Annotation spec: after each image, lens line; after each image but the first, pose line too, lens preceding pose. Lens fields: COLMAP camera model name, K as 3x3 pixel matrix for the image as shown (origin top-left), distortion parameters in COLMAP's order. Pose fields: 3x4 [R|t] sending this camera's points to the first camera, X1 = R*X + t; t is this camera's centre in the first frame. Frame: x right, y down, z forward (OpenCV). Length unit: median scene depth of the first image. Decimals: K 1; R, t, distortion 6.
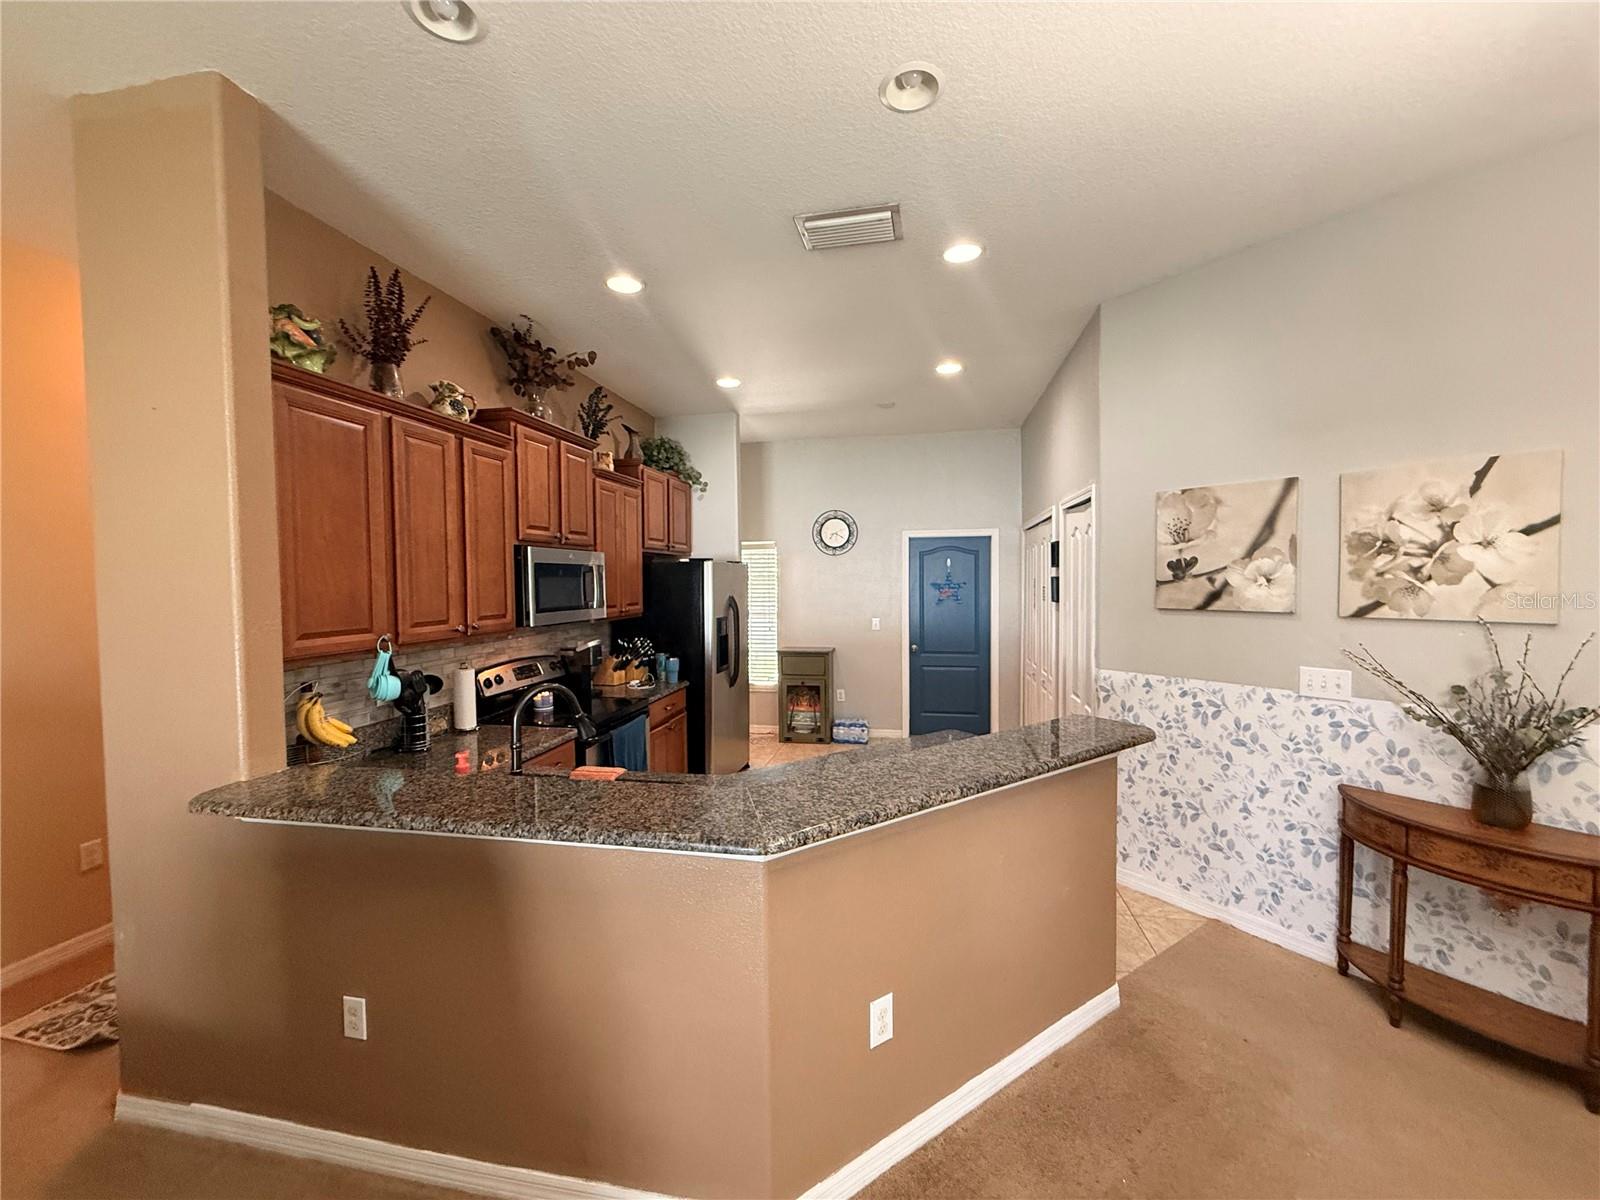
lens RADIAL K [[638.7, 0, 797.9], [0, 638.7, 600.2], [0, 0, 1]] dist [-0.001983, 0.000336]
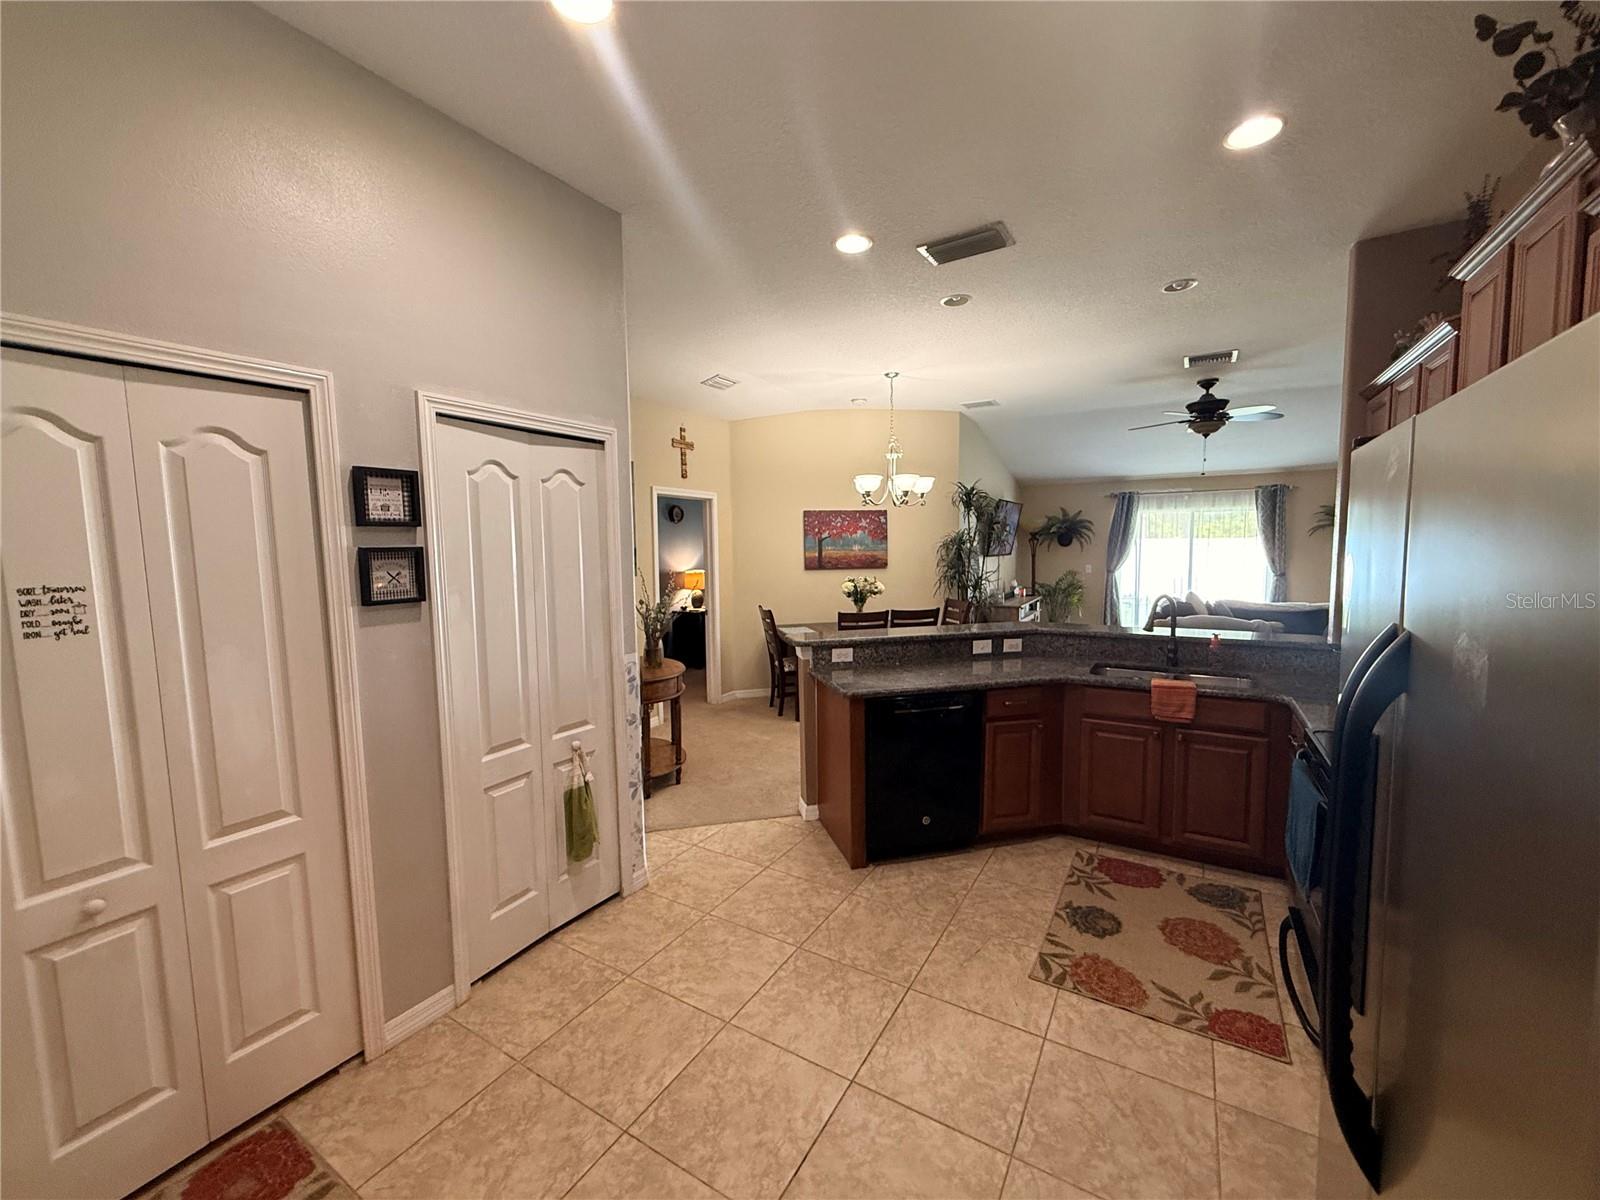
lens RADIAL K [[638.7, 0, 797.9], [0, 638.7, 600.2], [0, 0, 1]] dist [-0.001983, 0.000336]
pose [[-0.940656, -0.003115, 0.339347, -0.028913], [0.038582, 0.992493, 0.116058, -0.063385], [-0.337161, 0.122263, -0.933474, 1.993339]]
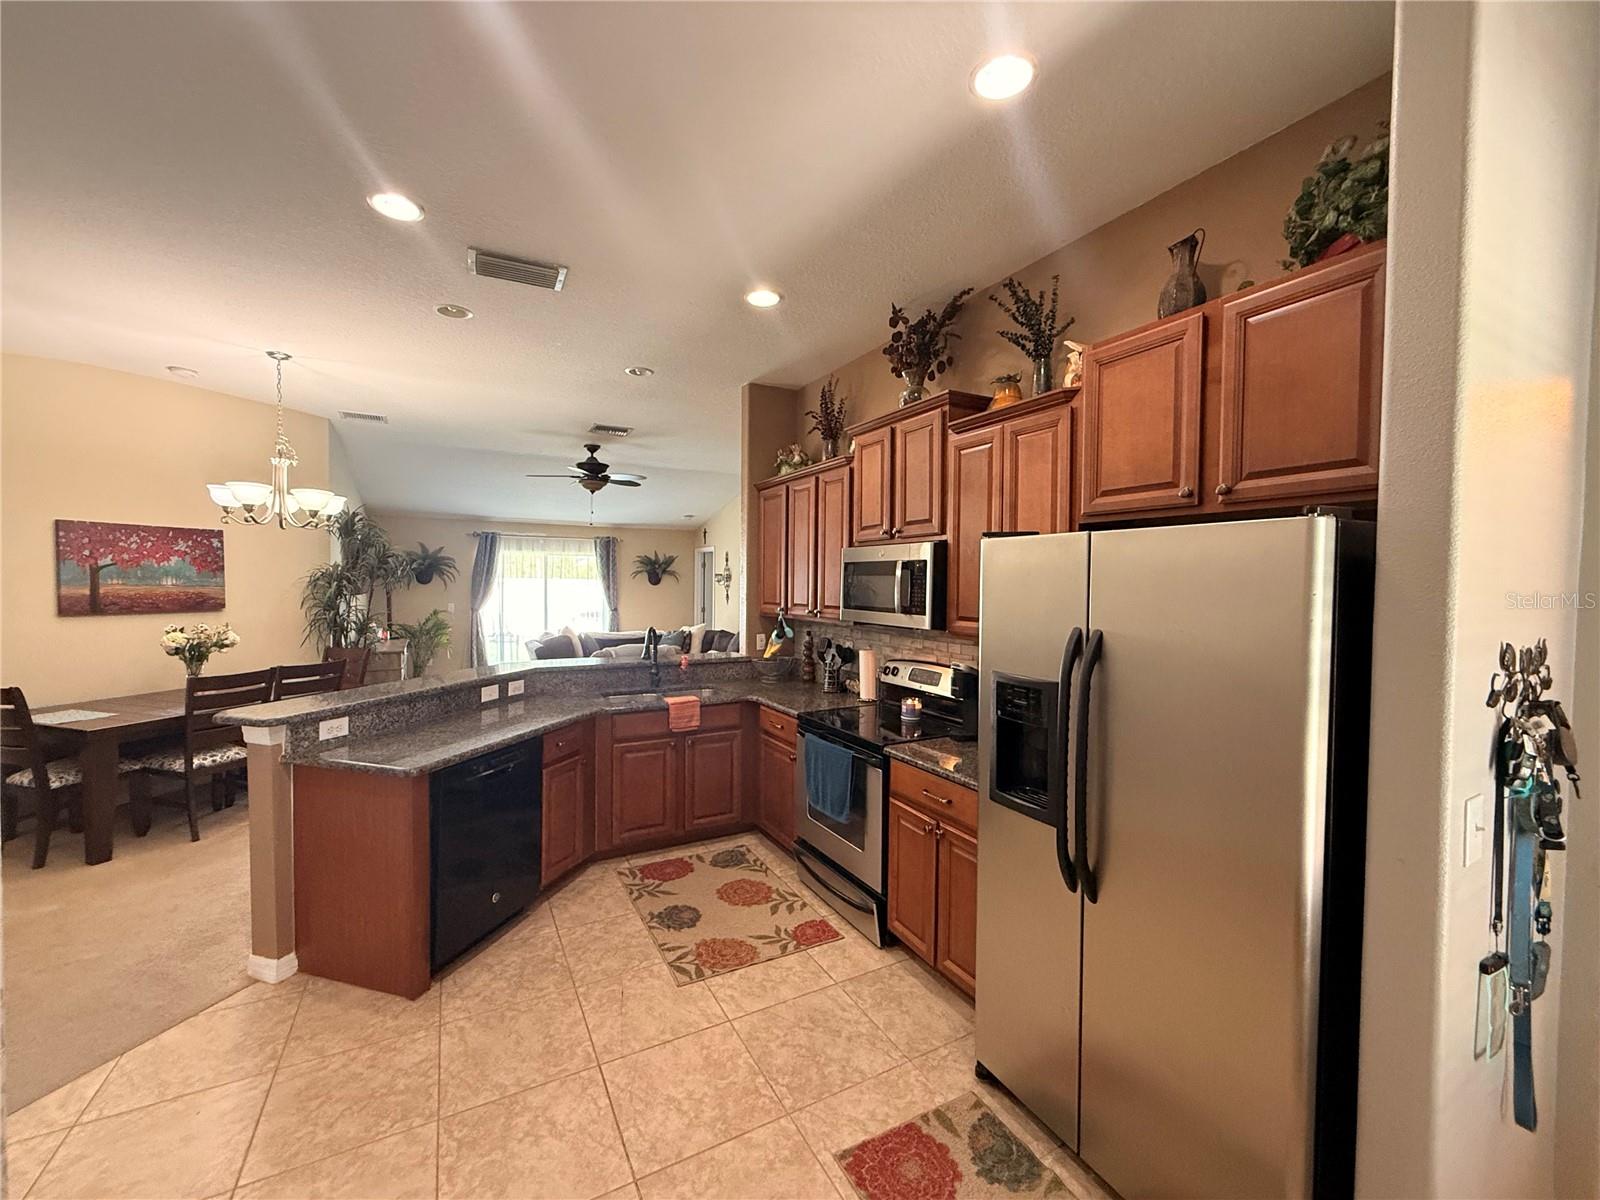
lens RADIAL K [[638.7, 0, 797.9], [0, 638.7, 600.2], [0, 0, 1]] dist [-0.001983, 0.000336]
pose [[-0.766283, 0.024473, -0.642037, 0.382716], [-0.023071, 0.997582, 0.065561, -0.068589], [0.642089, 0.065051, -0.763866, 1.932429]]
